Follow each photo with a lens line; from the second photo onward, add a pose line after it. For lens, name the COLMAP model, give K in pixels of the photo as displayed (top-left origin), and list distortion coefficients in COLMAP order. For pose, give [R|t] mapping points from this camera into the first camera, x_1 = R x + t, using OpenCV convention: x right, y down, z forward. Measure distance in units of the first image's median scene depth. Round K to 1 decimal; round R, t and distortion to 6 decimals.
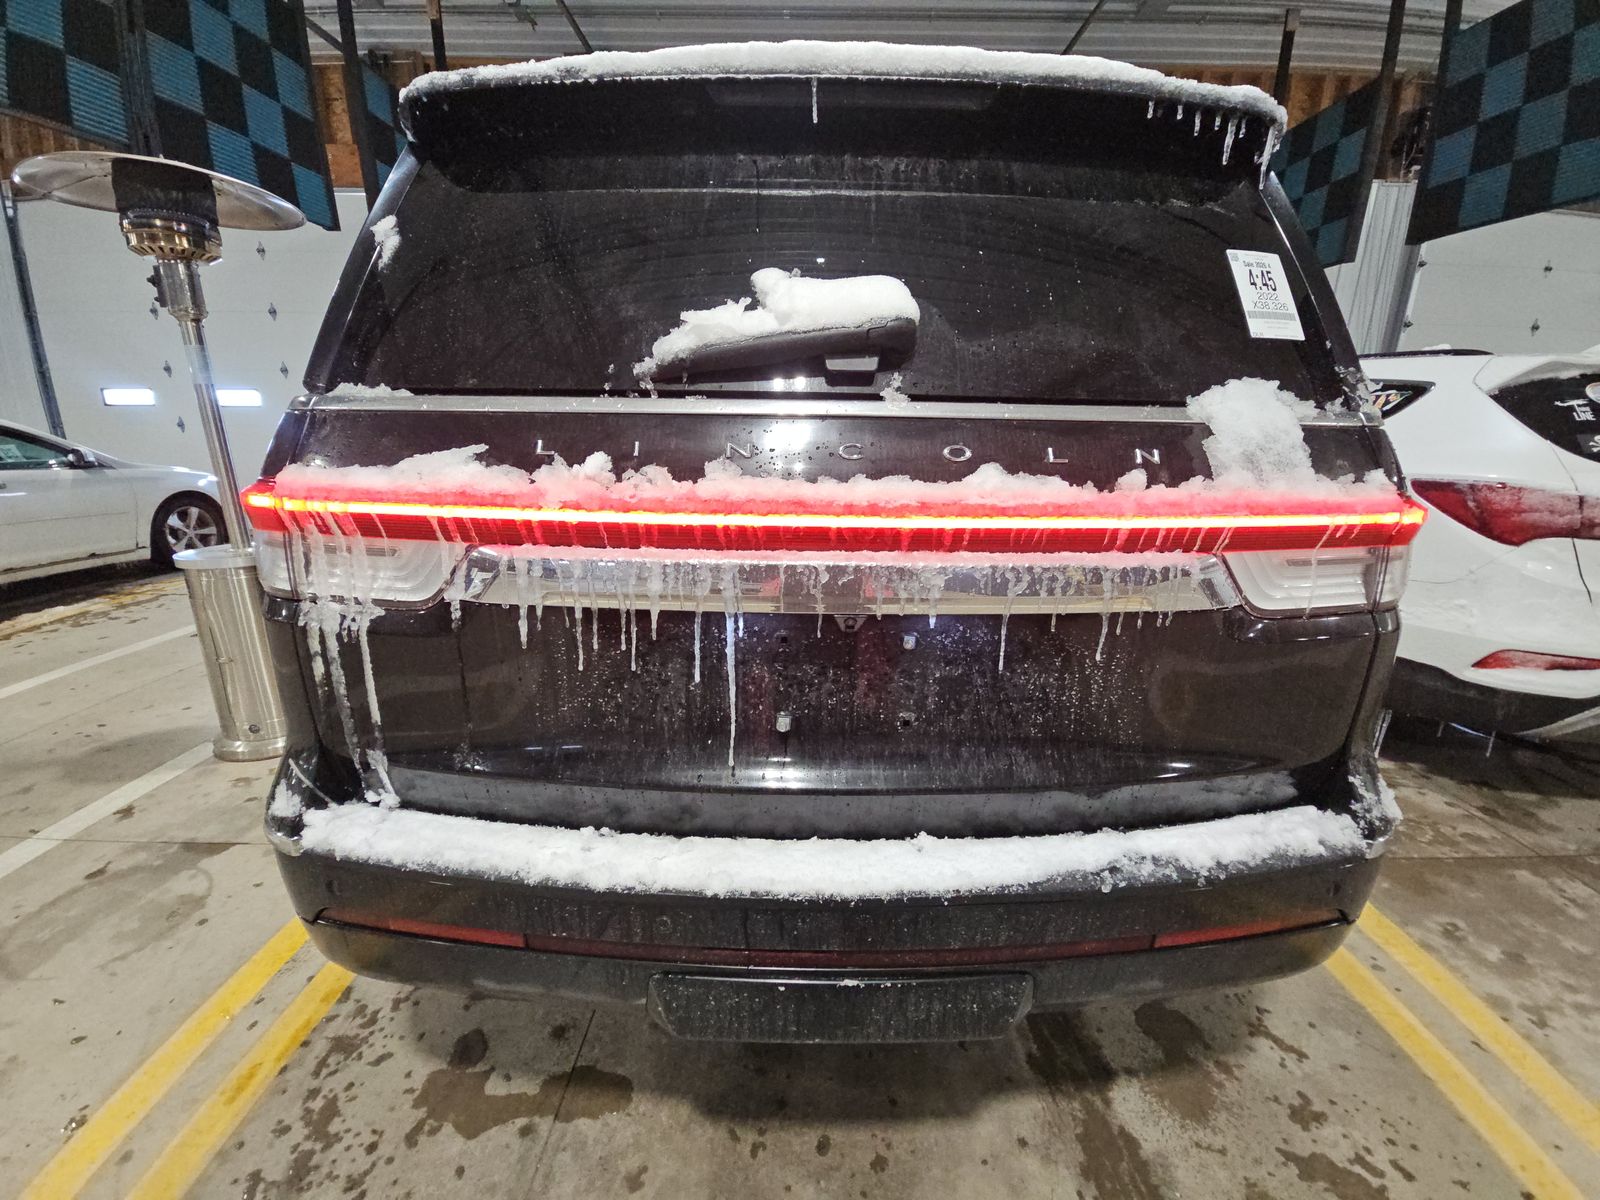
lens RADIAL K [[660.7, 0, 798.3], [0, 660.7, 604.2], [0, 0, 1]] dist [-0.002117, -0.000133]
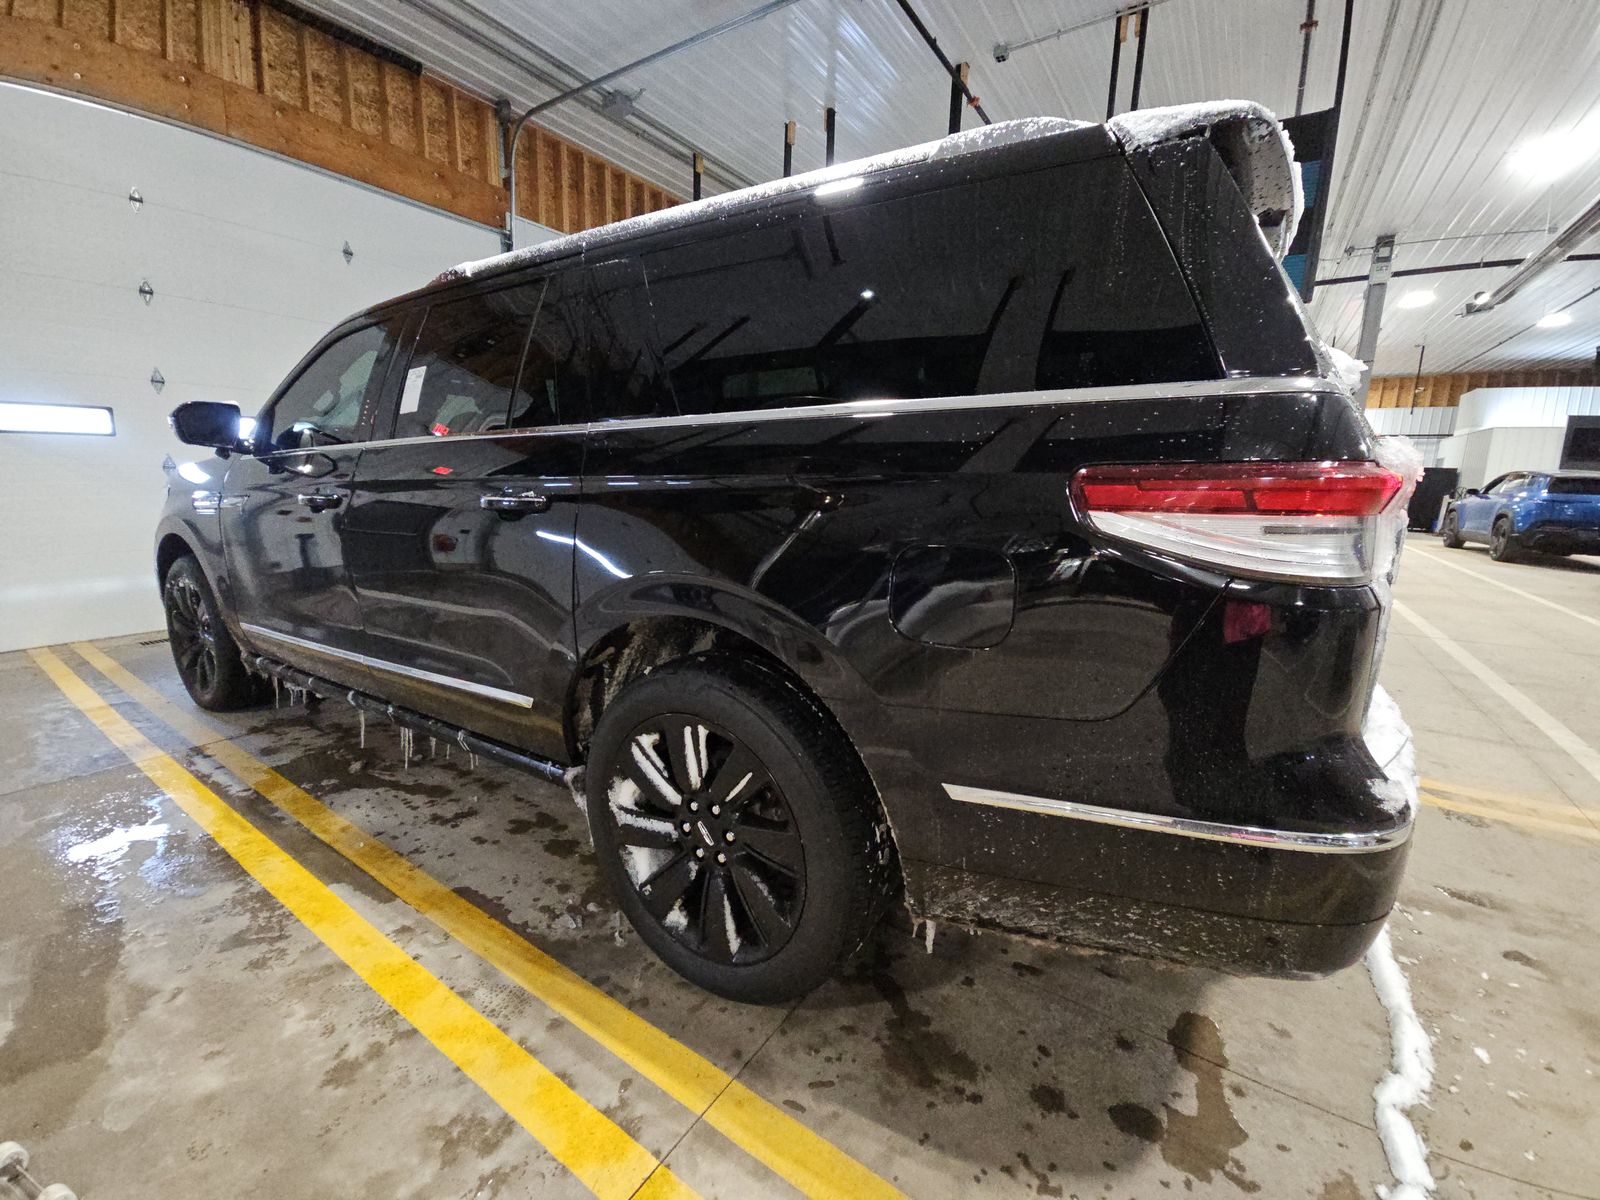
lens RADIAL K [[660.7, 0, 801.1], [0, 660.7, 596.8], [0, 0, 1]] dist [-0.002117, -0.000133]
pose [[0.536179, -0.148706, 0.830903, -1.456025], [0.212038, 0.976525, 0.037940, -0.157553], [-0.817039, 0.155841, 0.555123, 0.806869]]
